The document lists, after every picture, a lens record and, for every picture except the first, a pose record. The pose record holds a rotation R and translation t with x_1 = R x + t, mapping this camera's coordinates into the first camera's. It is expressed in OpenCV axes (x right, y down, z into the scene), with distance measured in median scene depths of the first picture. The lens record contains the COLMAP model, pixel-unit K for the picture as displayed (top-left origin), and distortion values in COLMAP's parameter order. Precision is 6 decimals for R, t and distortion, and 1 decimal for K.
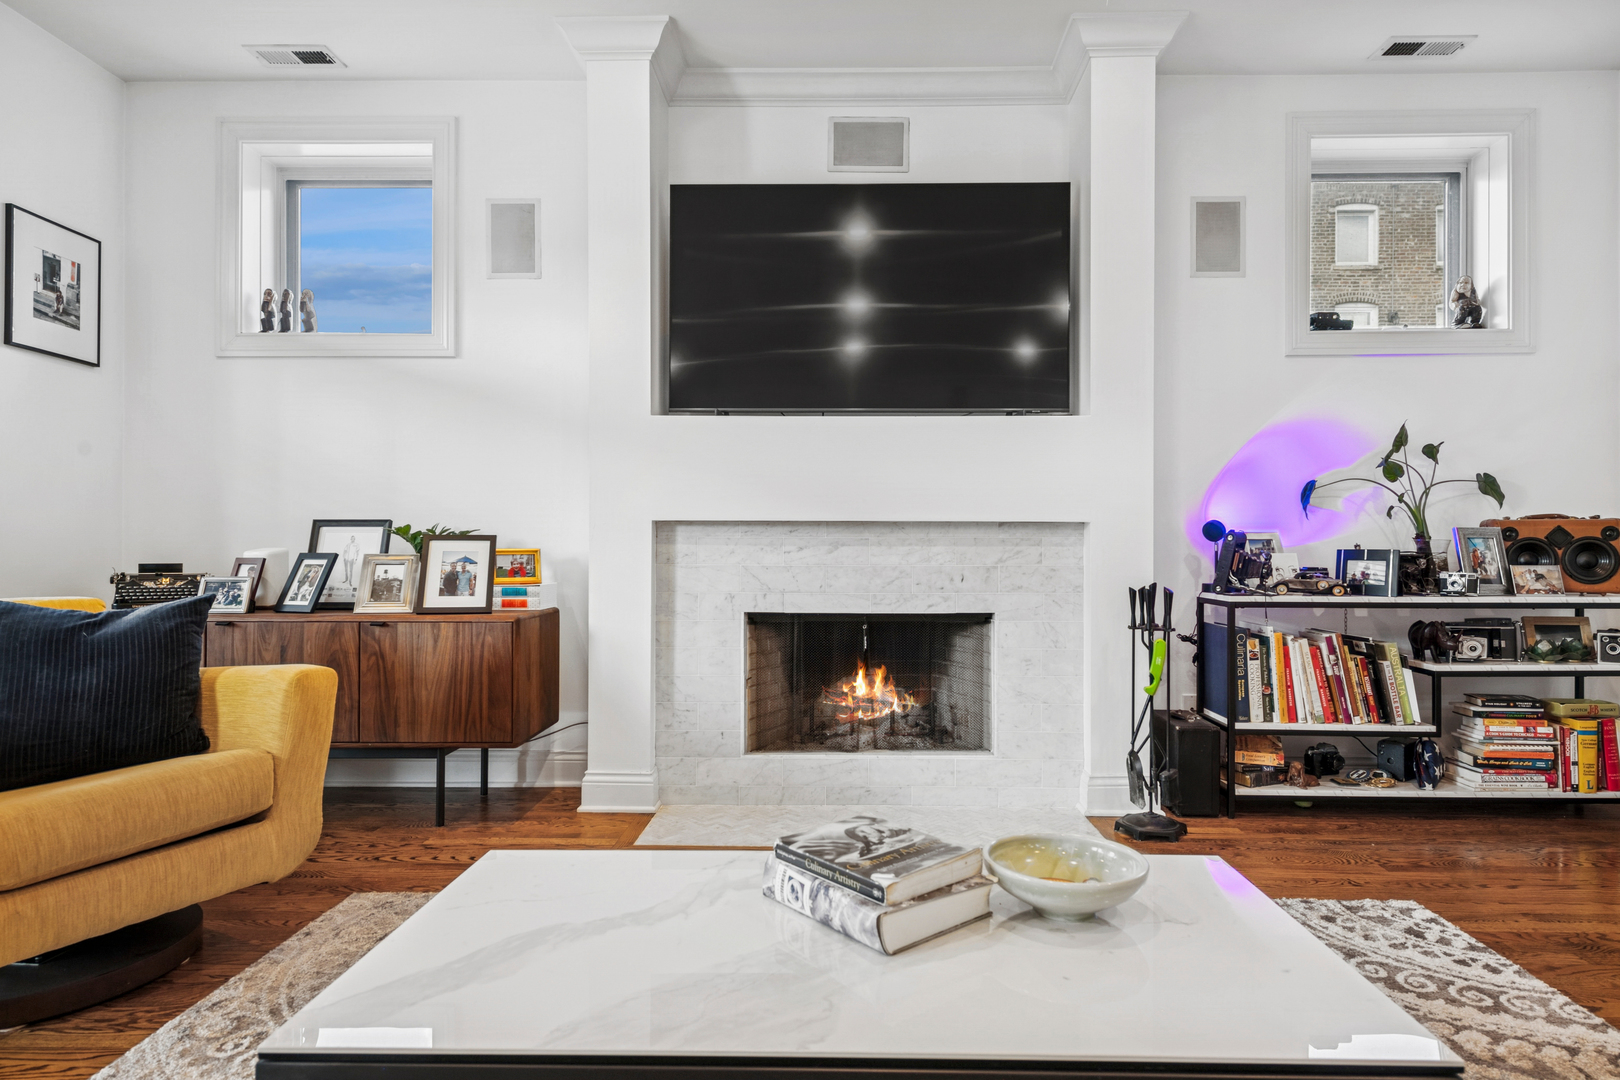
lens RADIAL K [[911.0, 0, 821.3], [0, 911.0, 541.6], [0, 0, 1]] dist [0.024839, -0.019810]
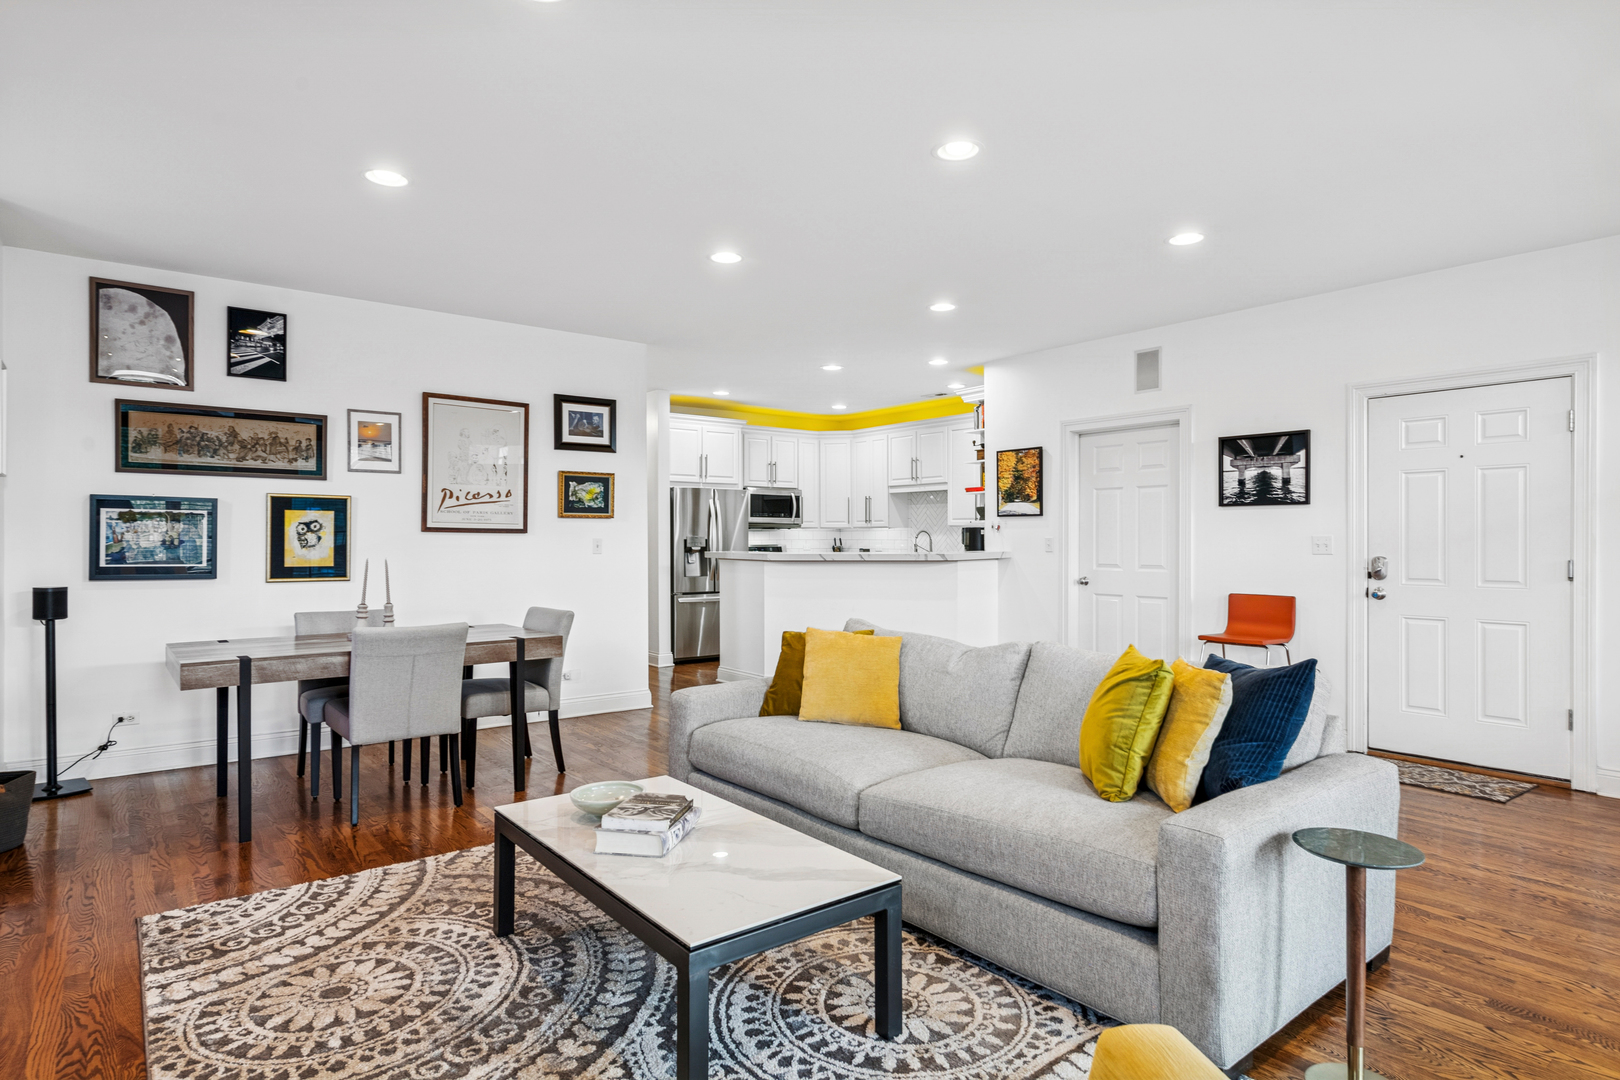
lens RADIAL K [[911.0, 0, 821.3], [0, 911.0, 541.6], [0, 0, 1]] dist [0.024839, -0.019810]
pose [[-0.633922, -0.009608, 0.773337, -0.715741], [-0.010545, 0.999937, 0.003780, -0.115565], [-0.773325, -0.005759, -0.633984, 0.799589]]
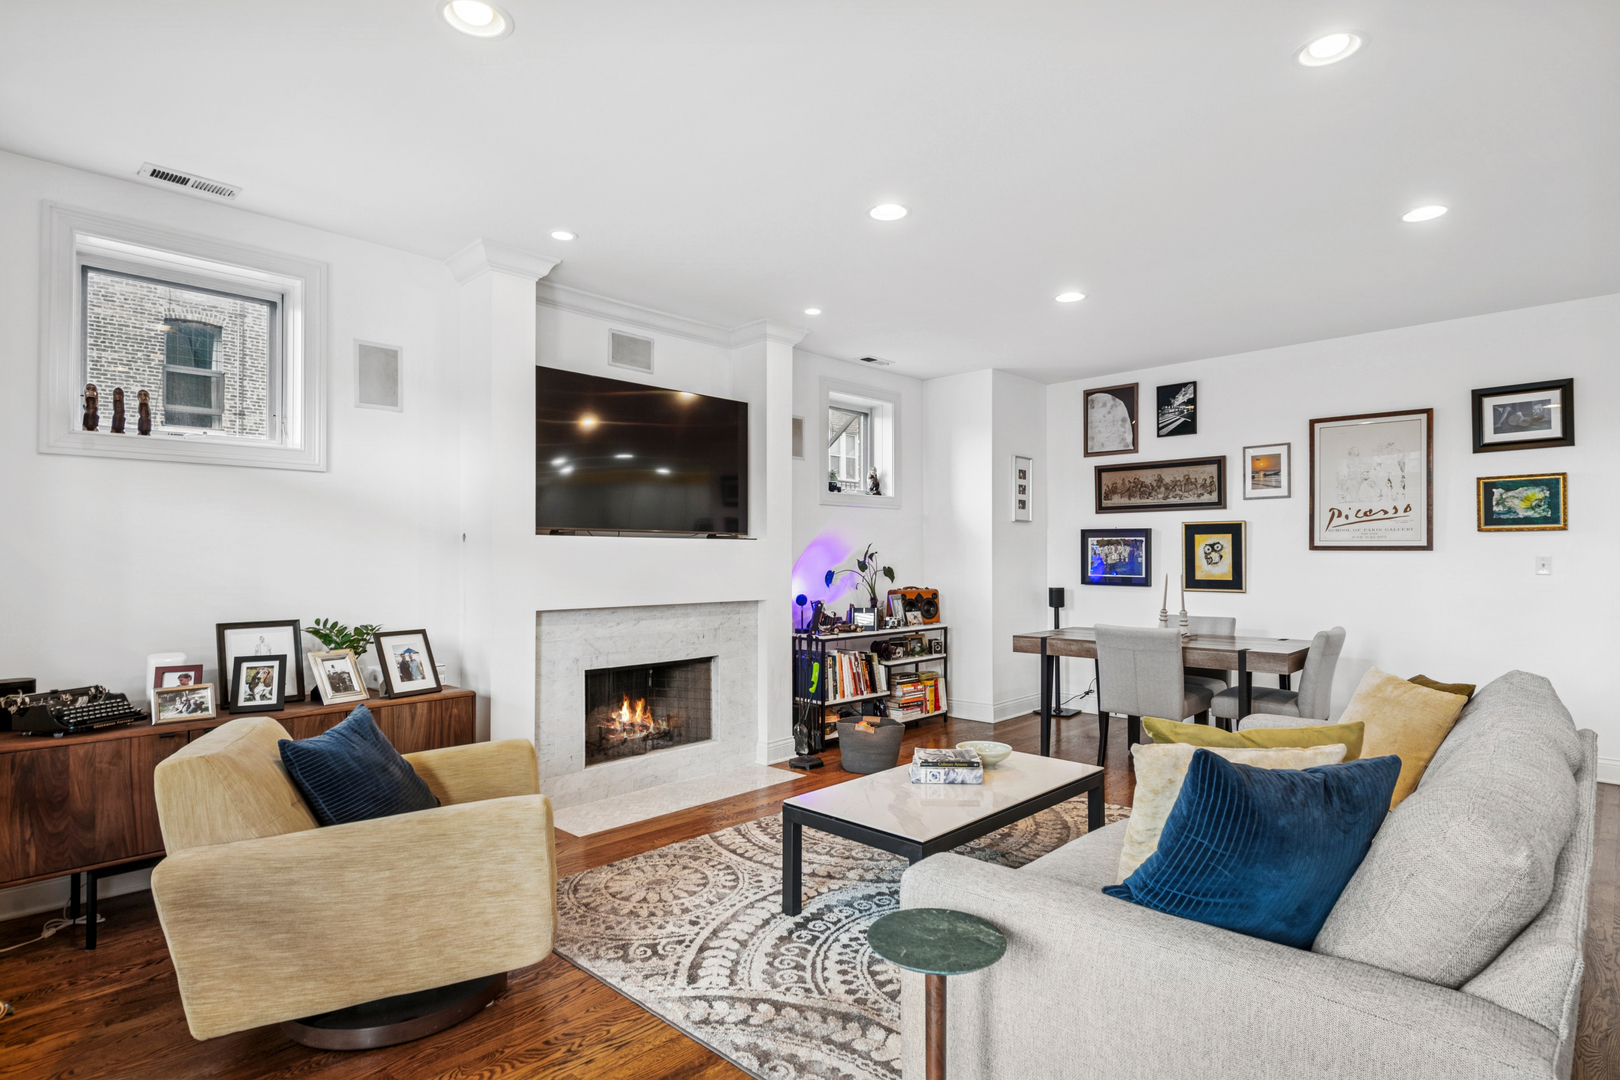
lens RADIAL K [[827.2, 0, 816.3], [0, 827.2, 542.9], [0, 0, 1]] dist [0.015938, -0.012437]
pose [[0.684495, 0.011804, 0.728922, -0.804287], [-0.002316, 0.999899, -0.014017, -0.108528], [-0.729014, 0.007906, 0.684453, -0.173870]]
